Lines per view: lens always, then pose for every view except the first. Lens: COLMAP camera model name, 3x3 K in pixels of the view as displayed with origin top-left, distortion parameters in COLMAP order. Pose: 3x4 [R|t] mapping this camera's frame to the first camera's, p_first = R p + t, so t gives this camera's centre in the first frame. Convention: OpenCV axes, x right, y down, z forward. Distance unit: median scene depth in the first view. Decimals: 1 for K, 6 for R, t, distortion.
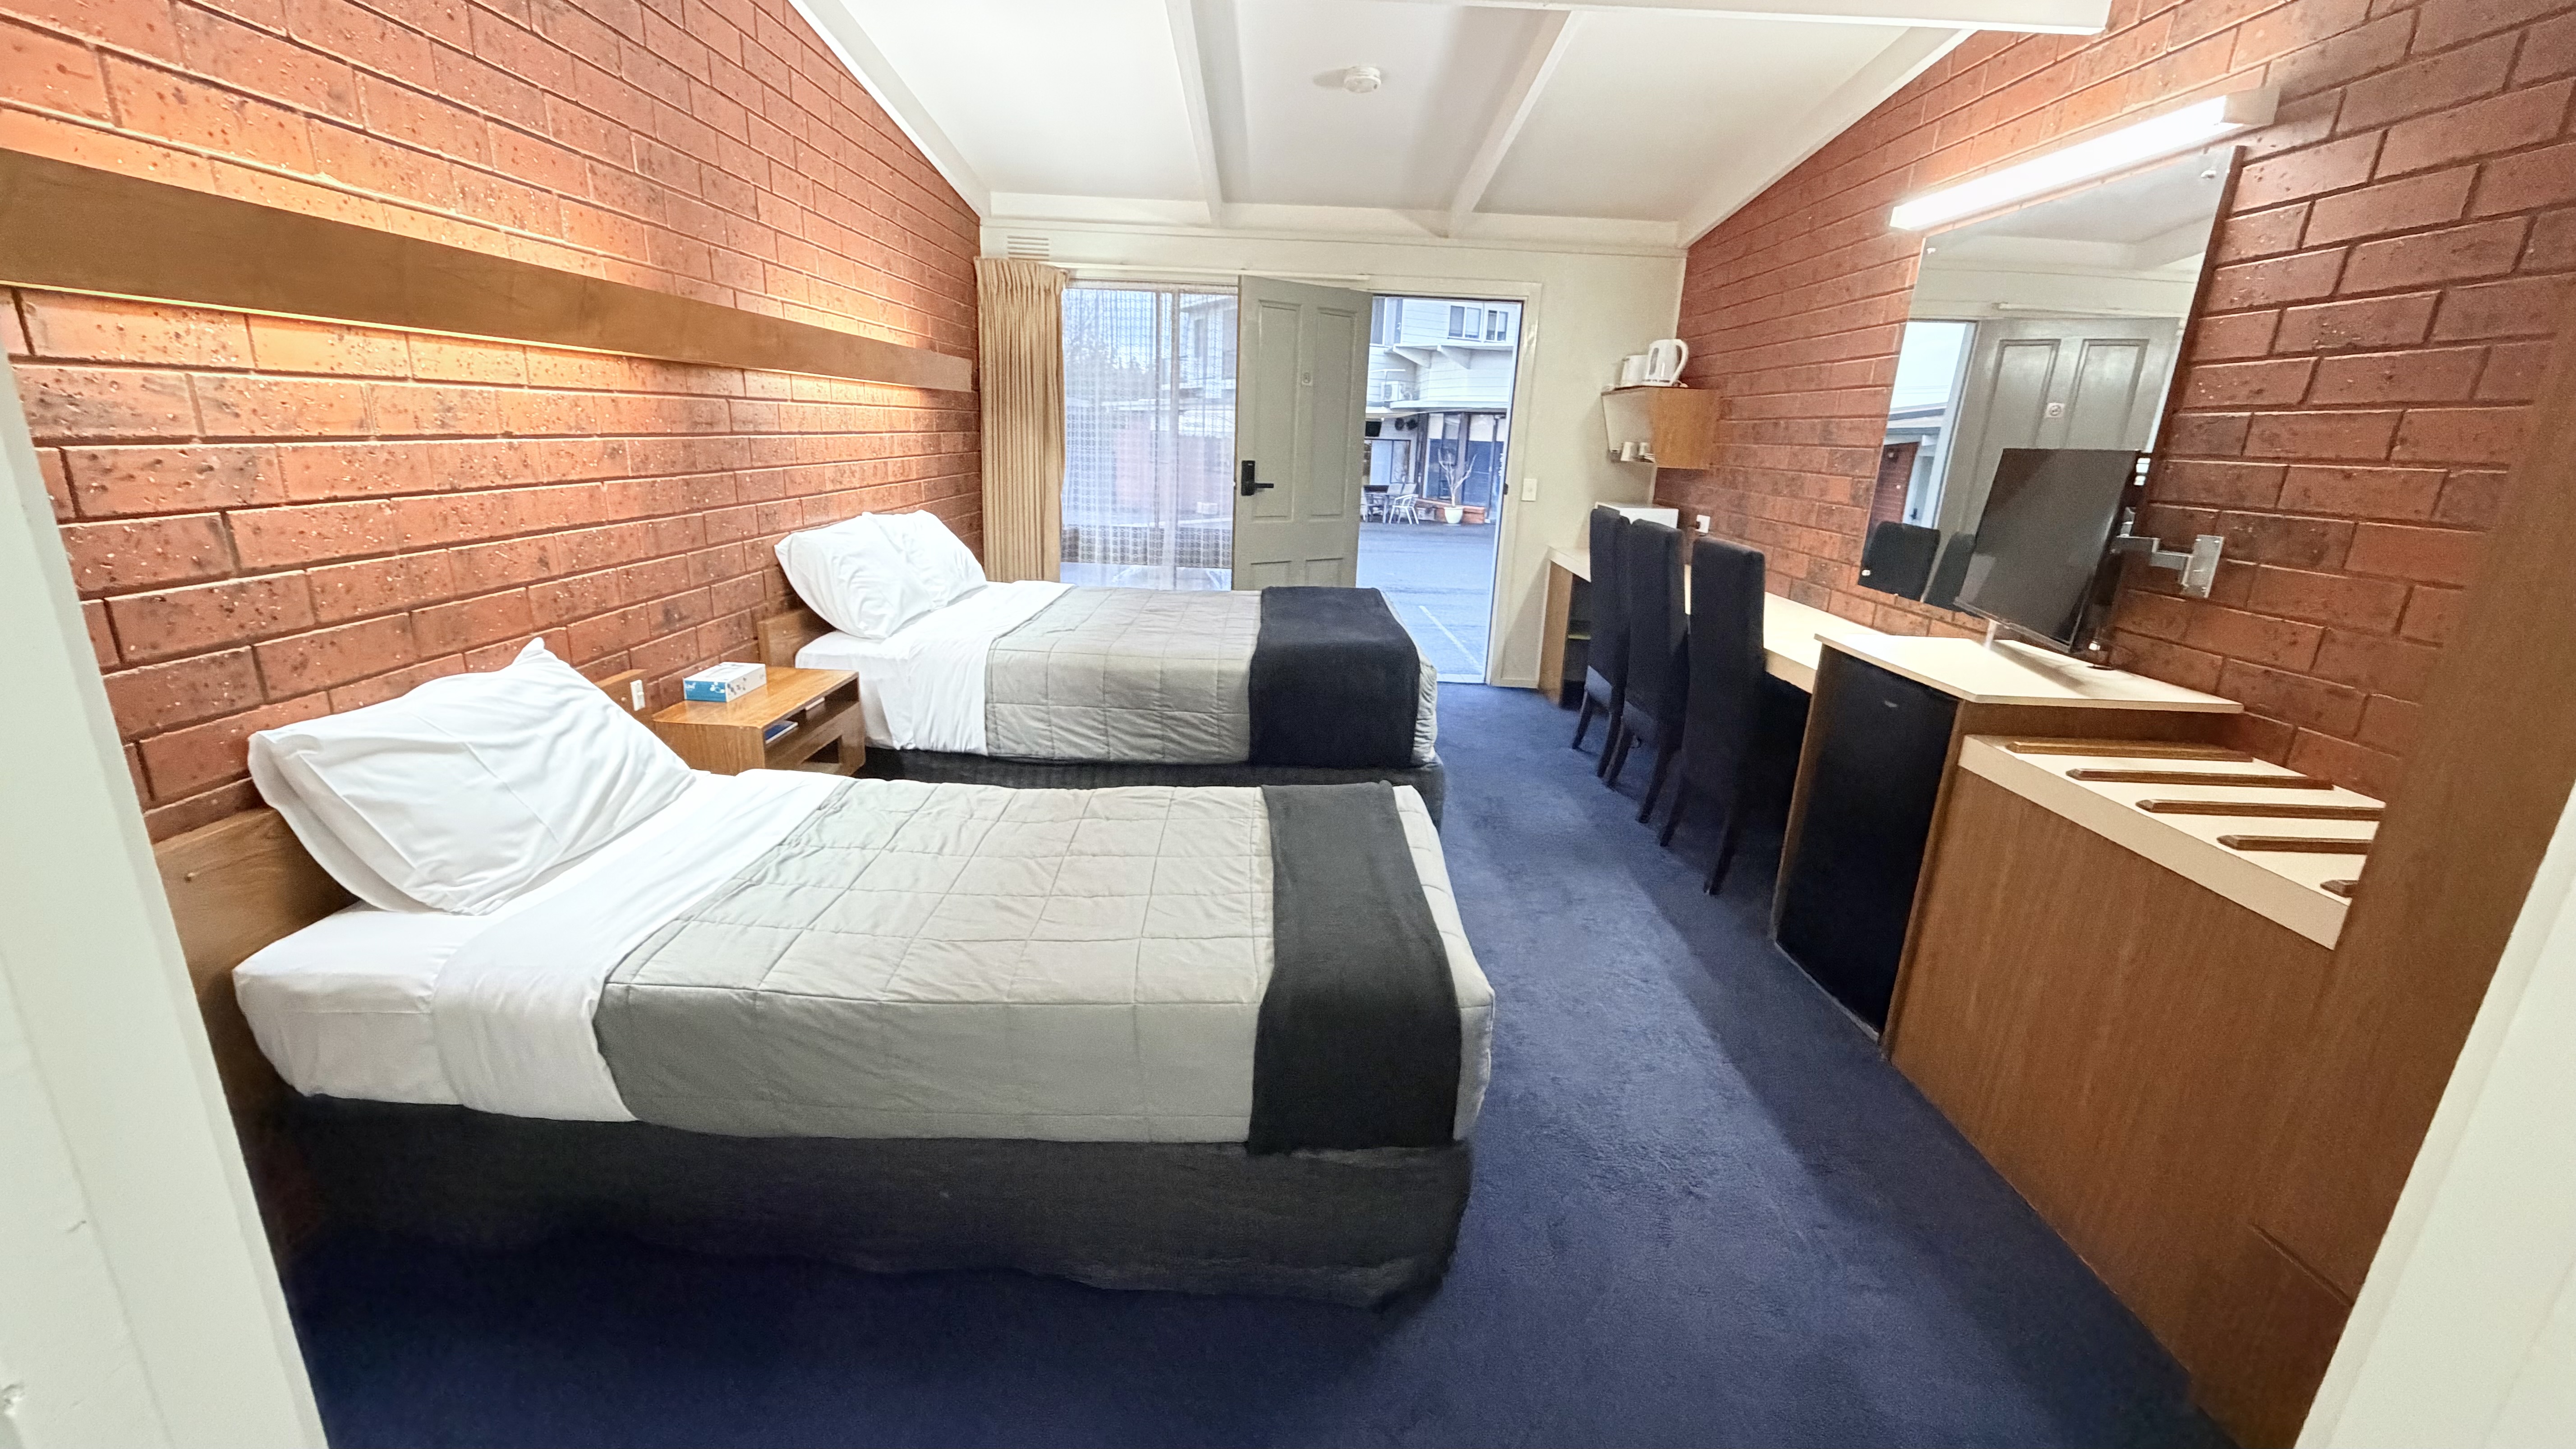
lens RADIAL K [[1022.8, 0, 1288.0], [0, 1022.8, 724.5], [0, 0, 1]] dist [-0.000074, -0.000026]
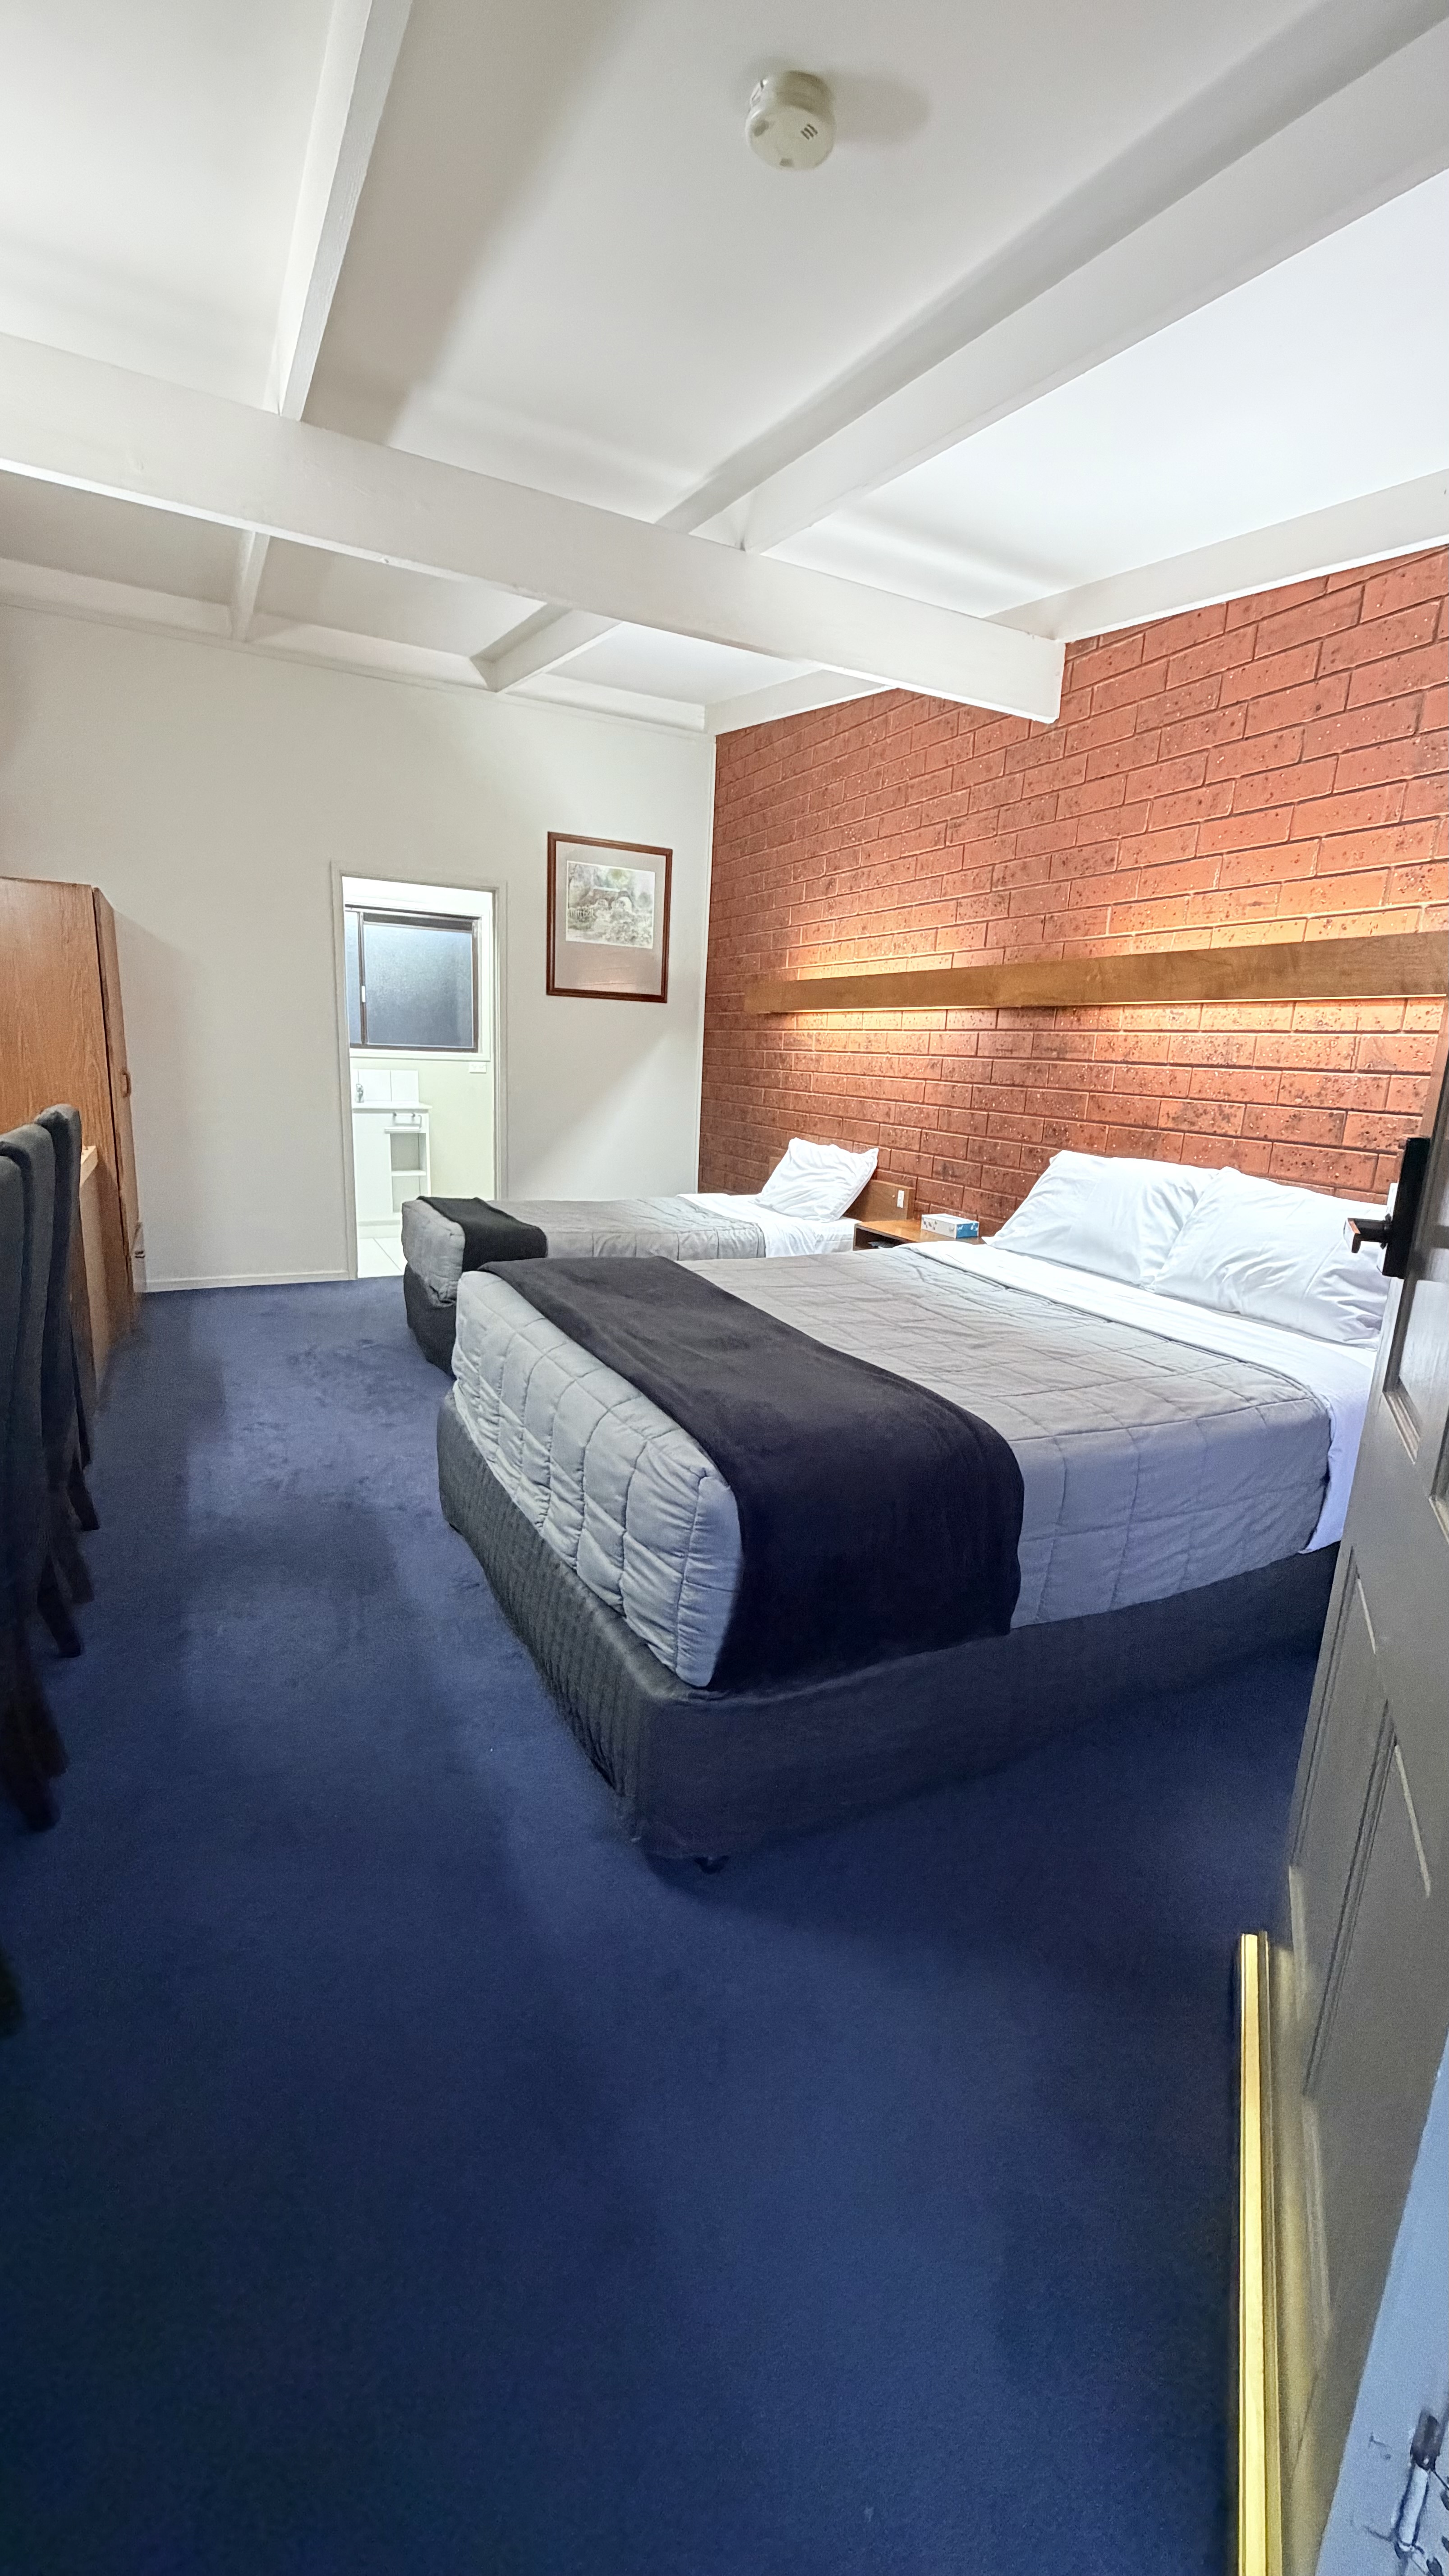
lens RADIAL K [[1022.8, 0, 724.5], [0, 1022.8, 1288.0], [0, 0, 1]] dist [-0.000074, -0.000026]
pose [[-0.892382, 0.022921, -0.450699, 0.454733], [-0.200212, 0.874935, 0.440914, -0.638444], [0.404438, 0.483698, -0.776187, 2.421728]]
